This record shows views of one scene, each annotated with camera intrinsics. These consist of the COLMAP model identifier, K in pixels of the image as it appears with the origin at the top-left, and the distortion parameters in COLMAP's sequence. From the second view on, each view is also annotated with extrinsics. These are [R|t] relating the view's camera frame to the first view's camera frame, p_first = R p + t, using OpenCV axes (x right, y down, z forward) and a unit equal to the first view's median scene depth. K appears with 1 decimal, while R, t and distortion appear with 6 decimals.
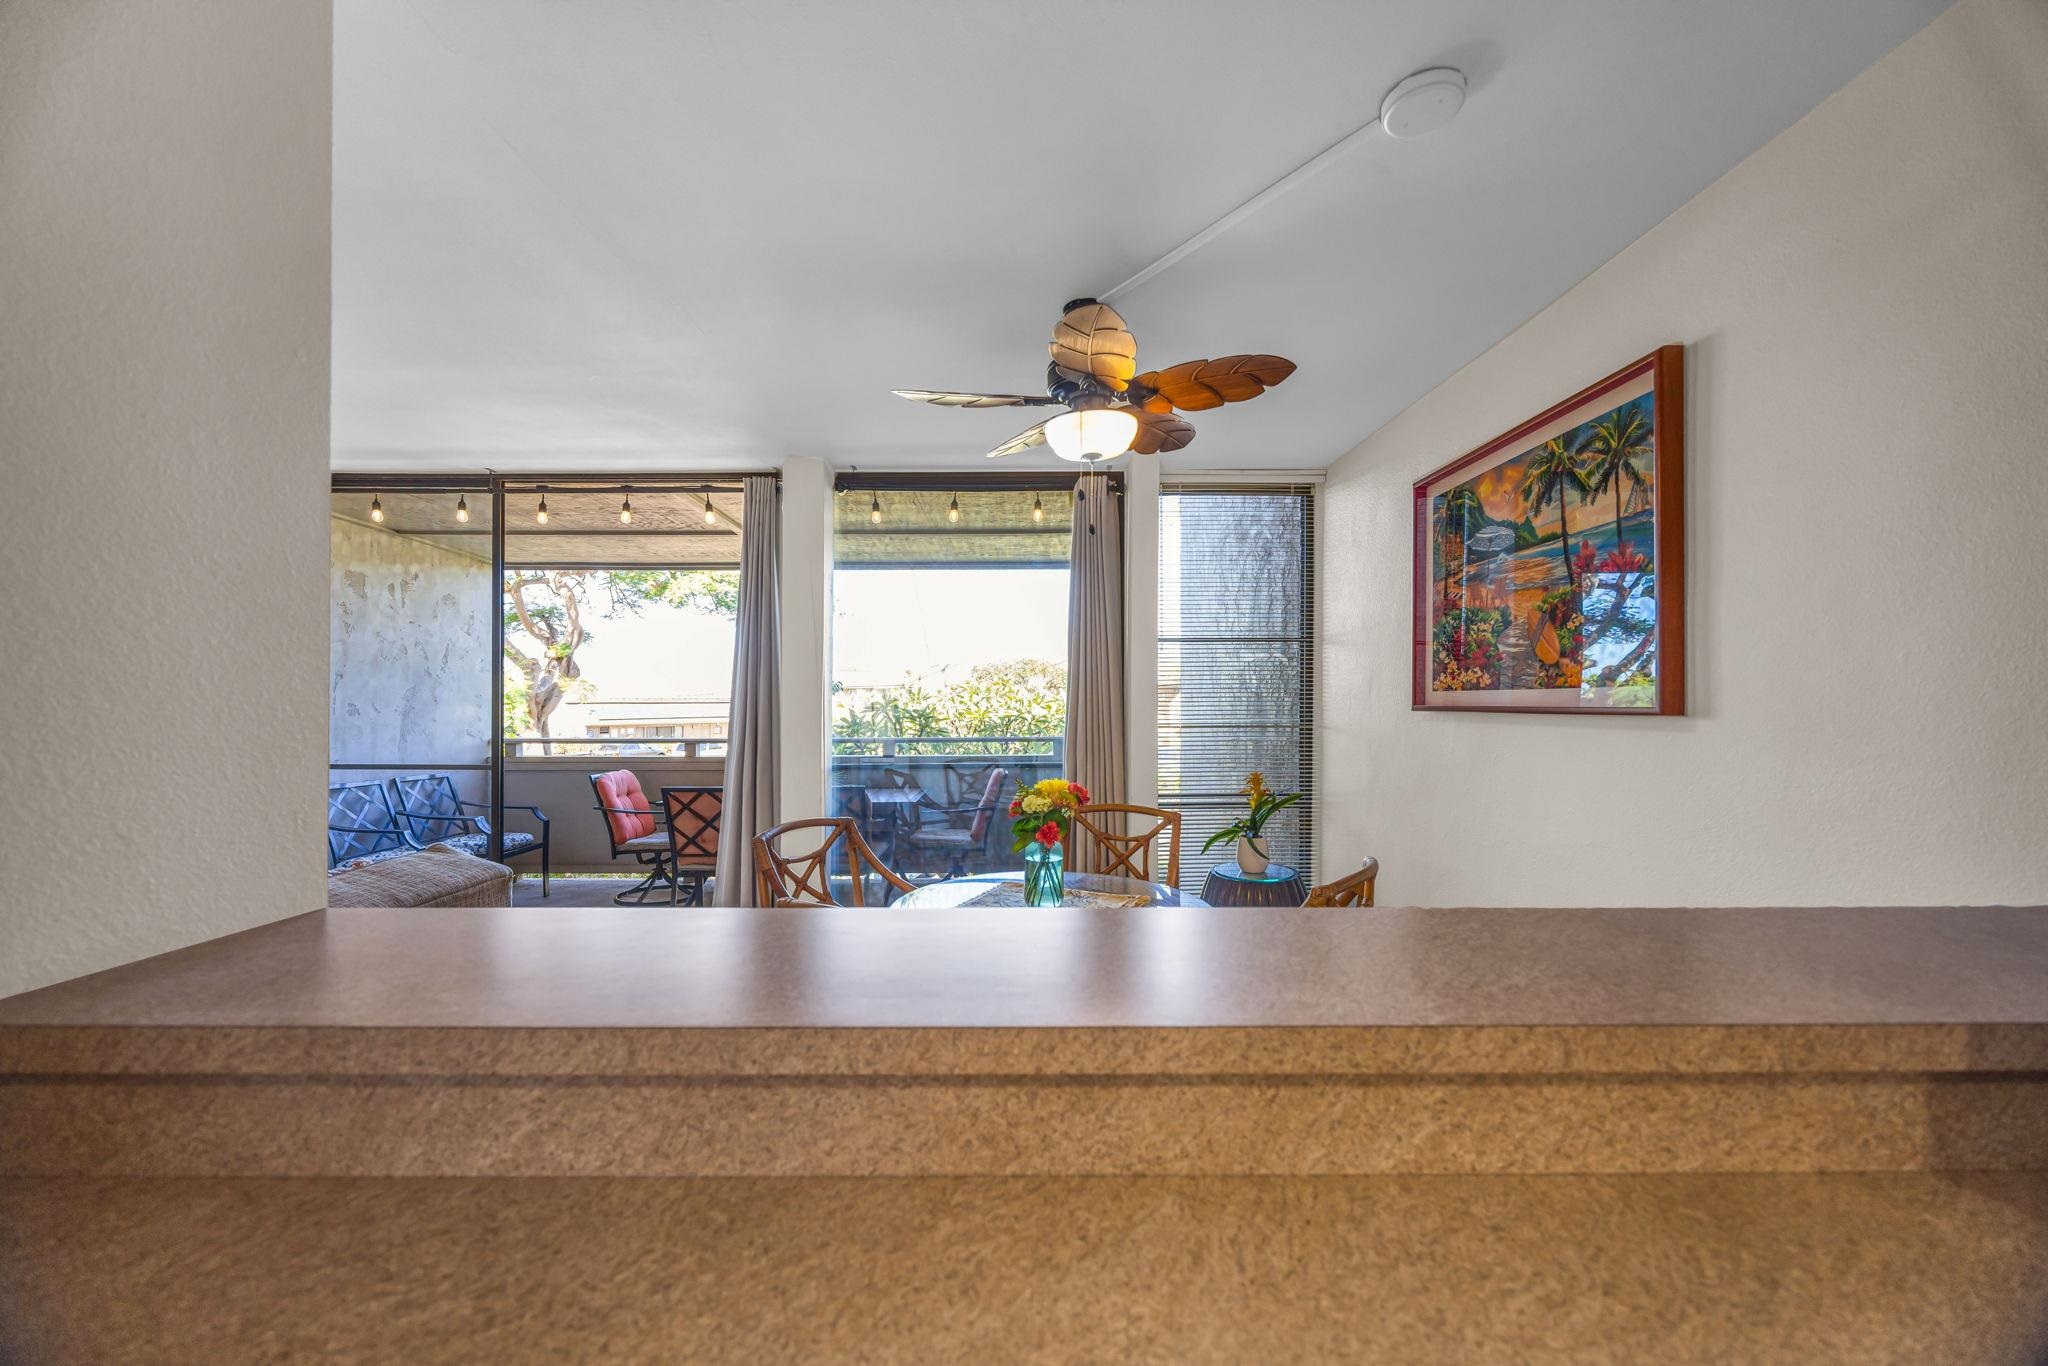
lens RADIAL K [[784.8, 0, 1025.0], [0, 784.8, 701.9], [0, 0, 1]] dist [-0.001436, -0.001007]
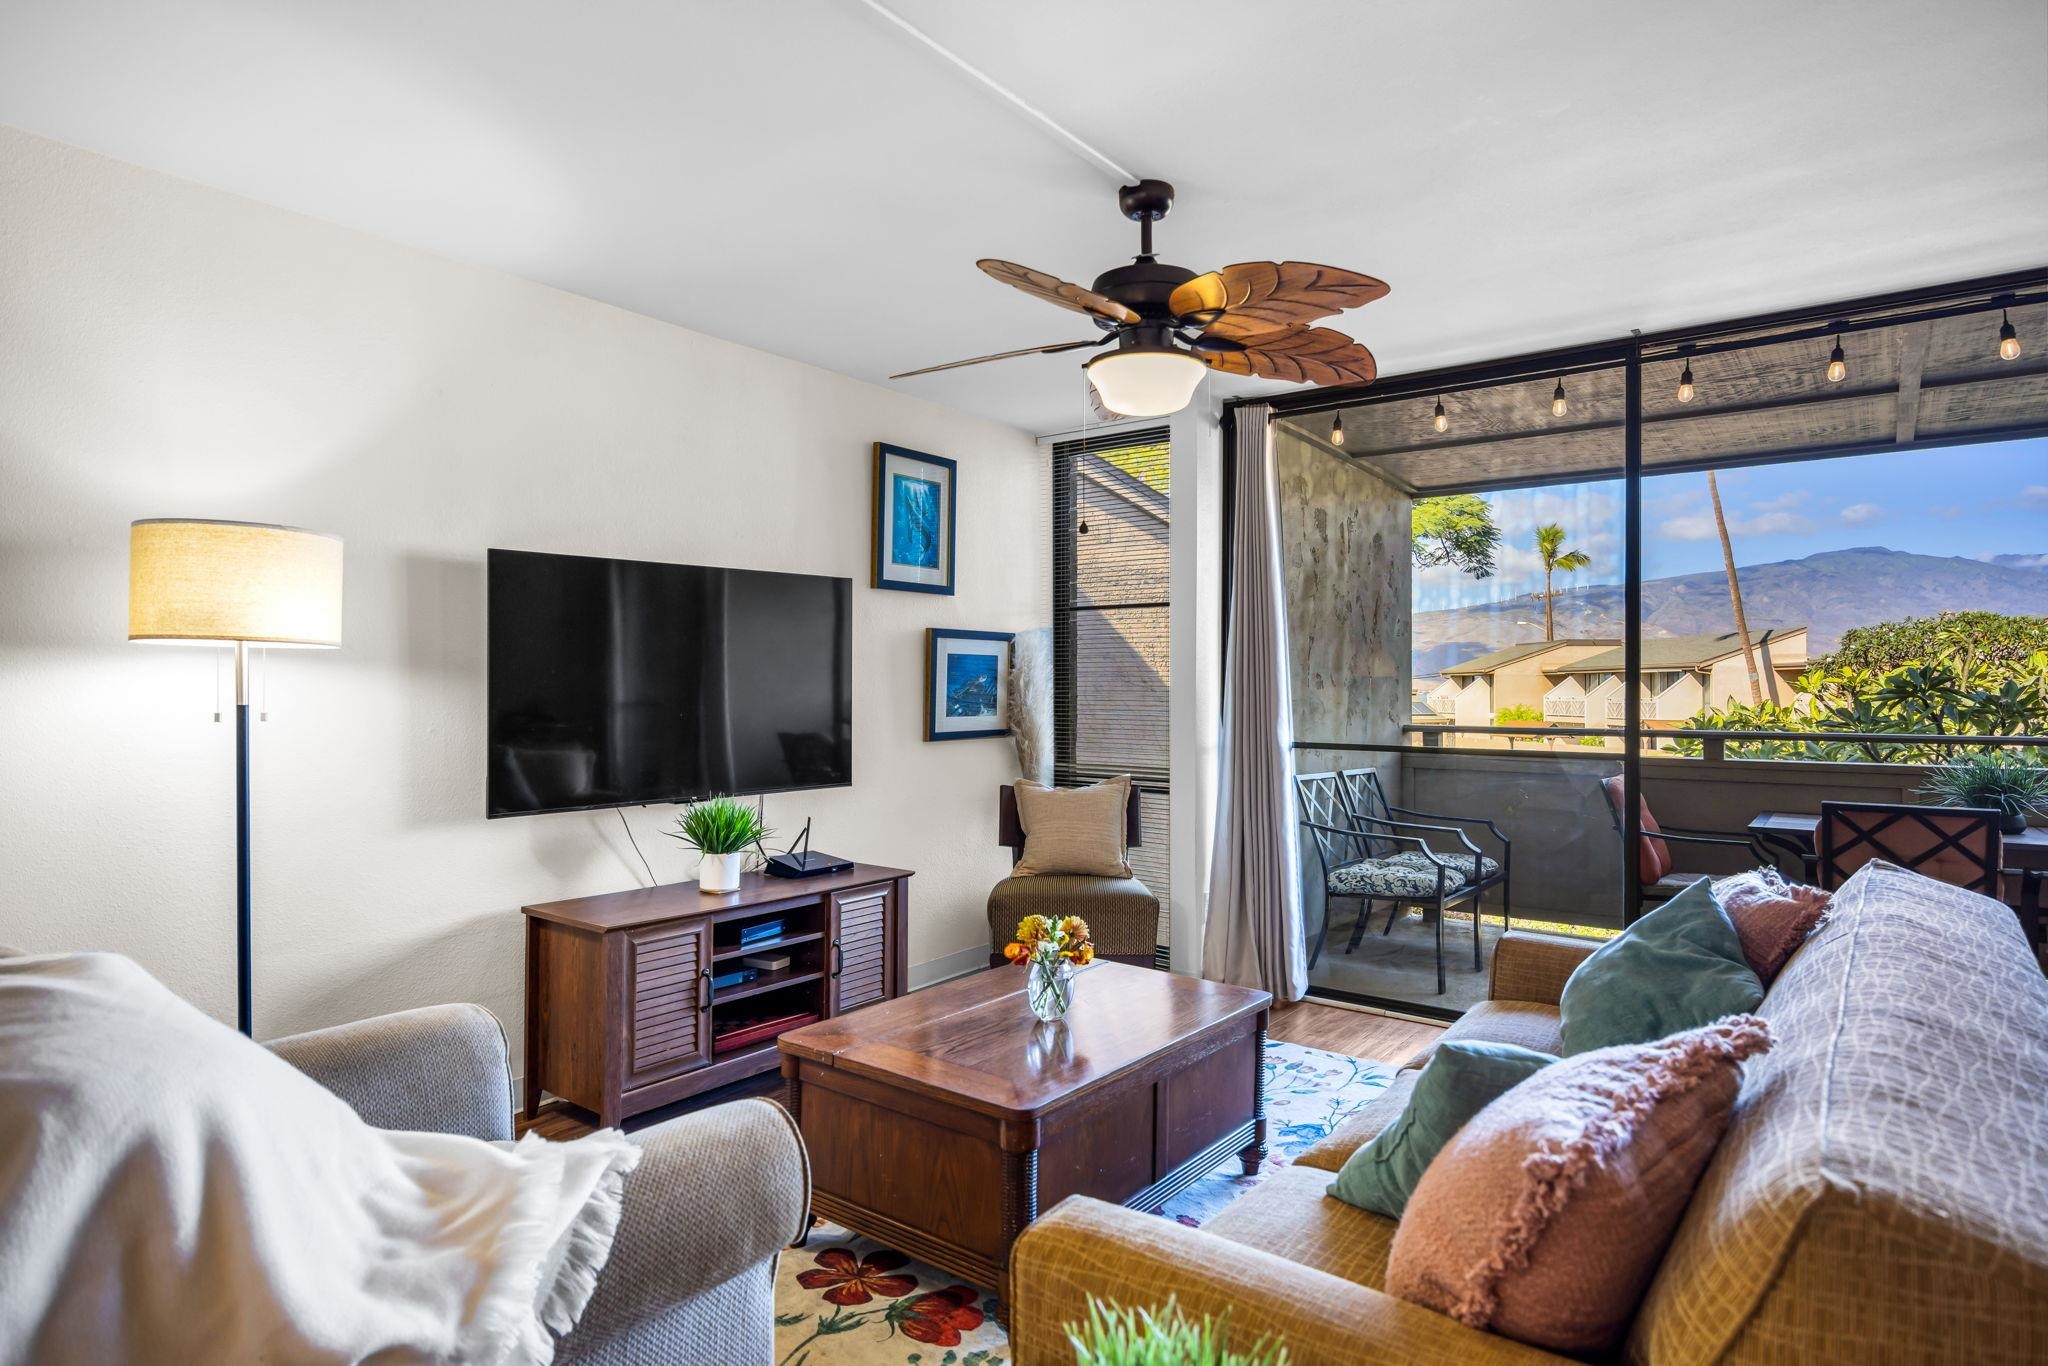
lens RADIAL K [[1132.2, 0, 1005.3], [0, 1132.2, 685.0], [0, 0, 1]] dist [-0.009667, 0.000601]
pose [[0.784959, -0.000442, -0.619547, -0.476486], [-0.005103, 0.999961, -0.007178, 0.028244], [0.619527, 0.008796, 0.784926, -0.129609]]
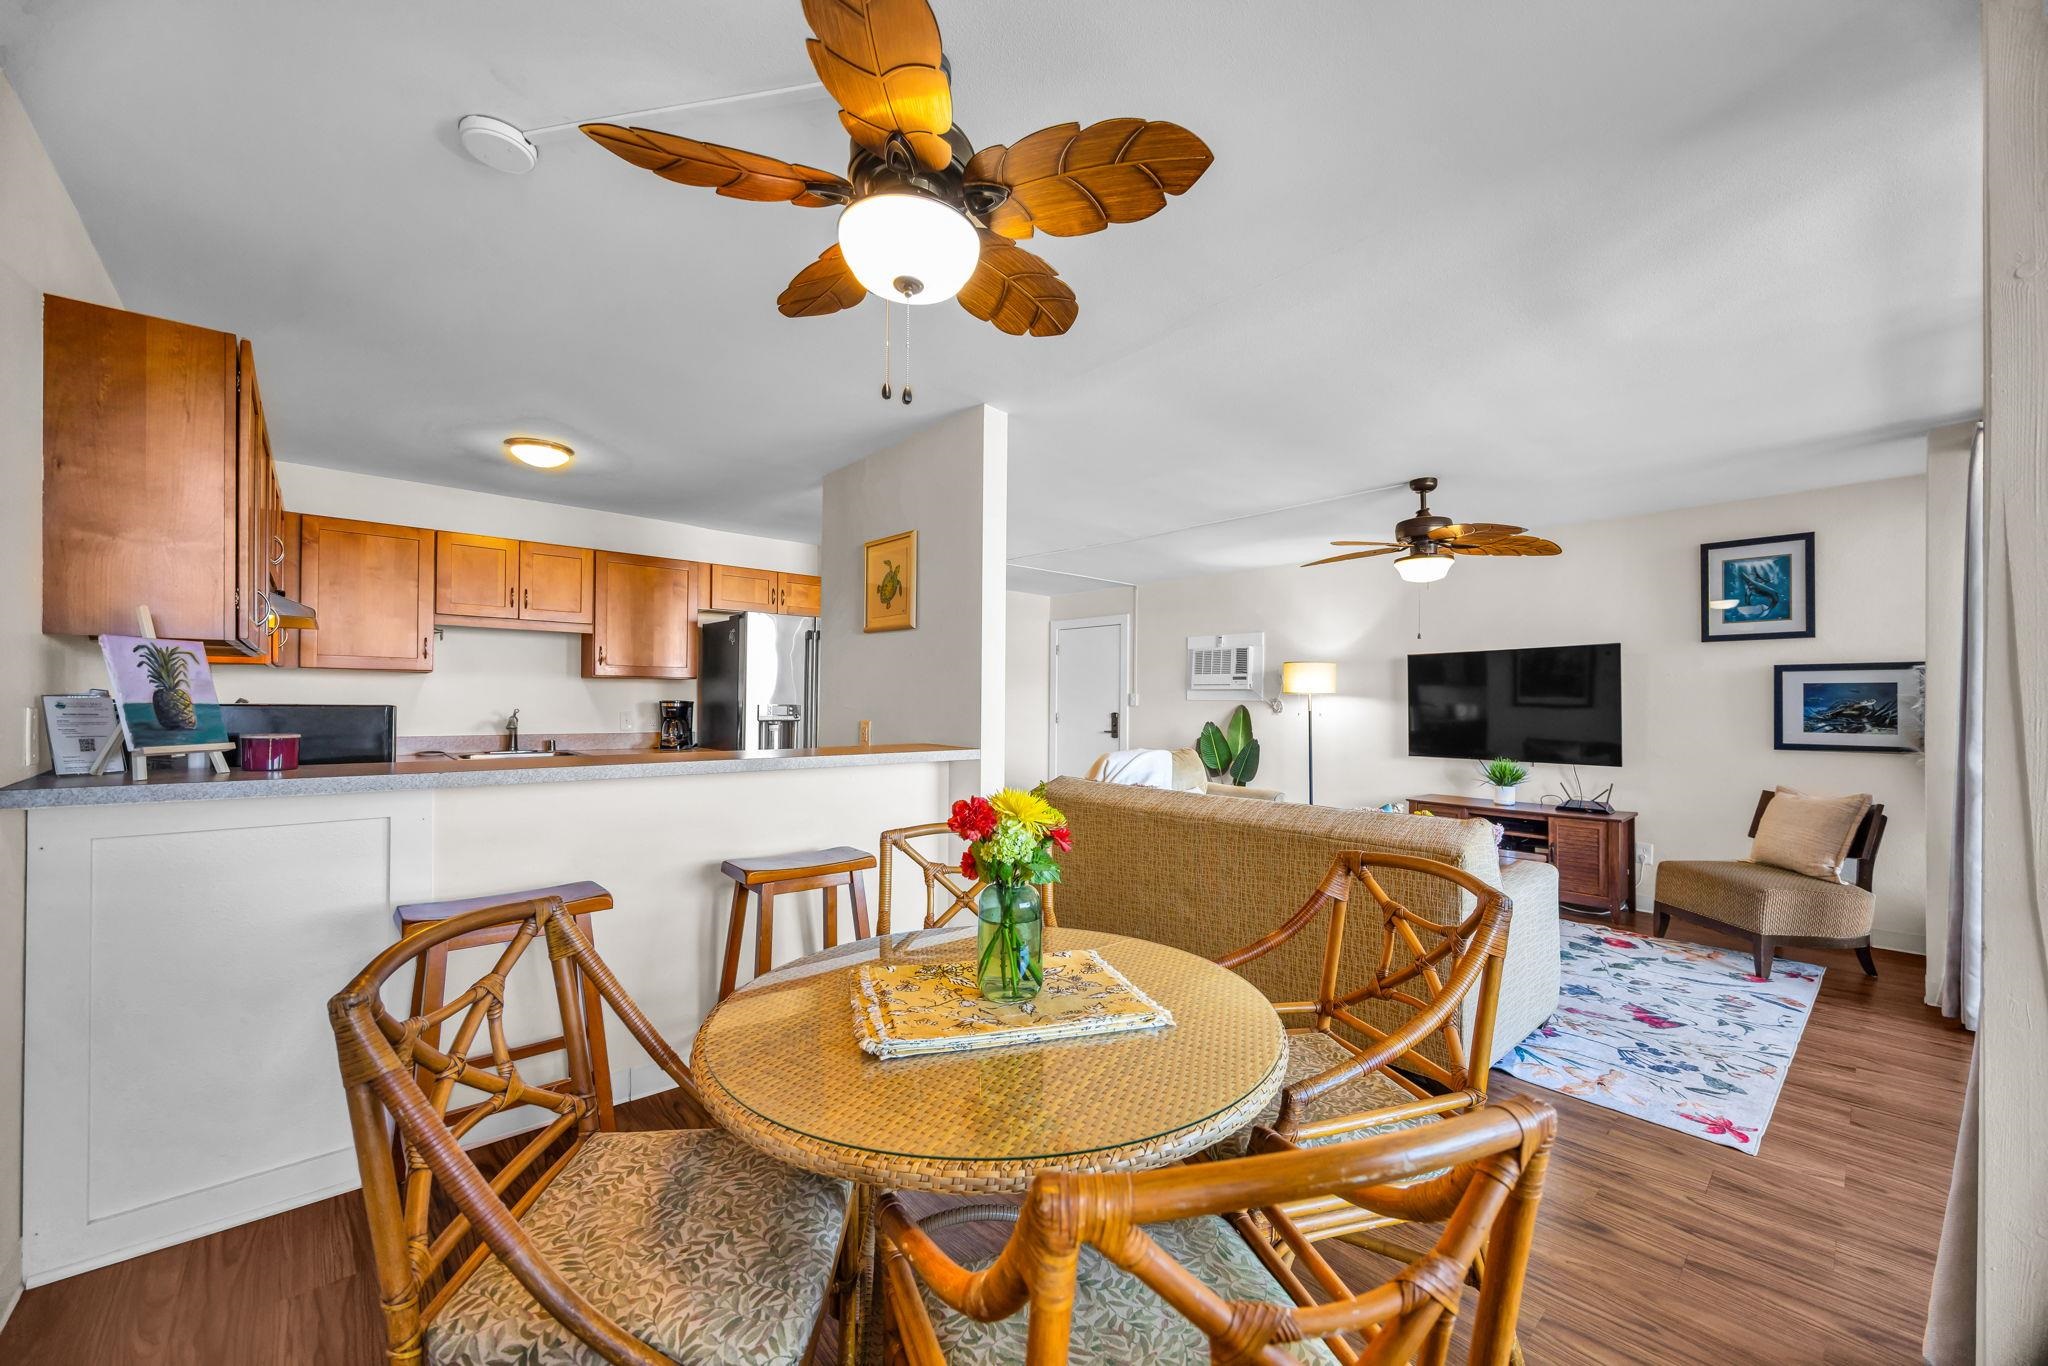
lens RADIAL K [[784.8, 0, 1010.4], [0, 784.8, 697.1], [0, 0, 1]] dist [-0.001436, -0.001007]
pose [[-0.753832, -0.010123, -0.656989, 0.260847], [-0.010549, 0.999939, -0.003303, 0.020096], [0.656983, 0.004440, -0.753893, 0.883322]]
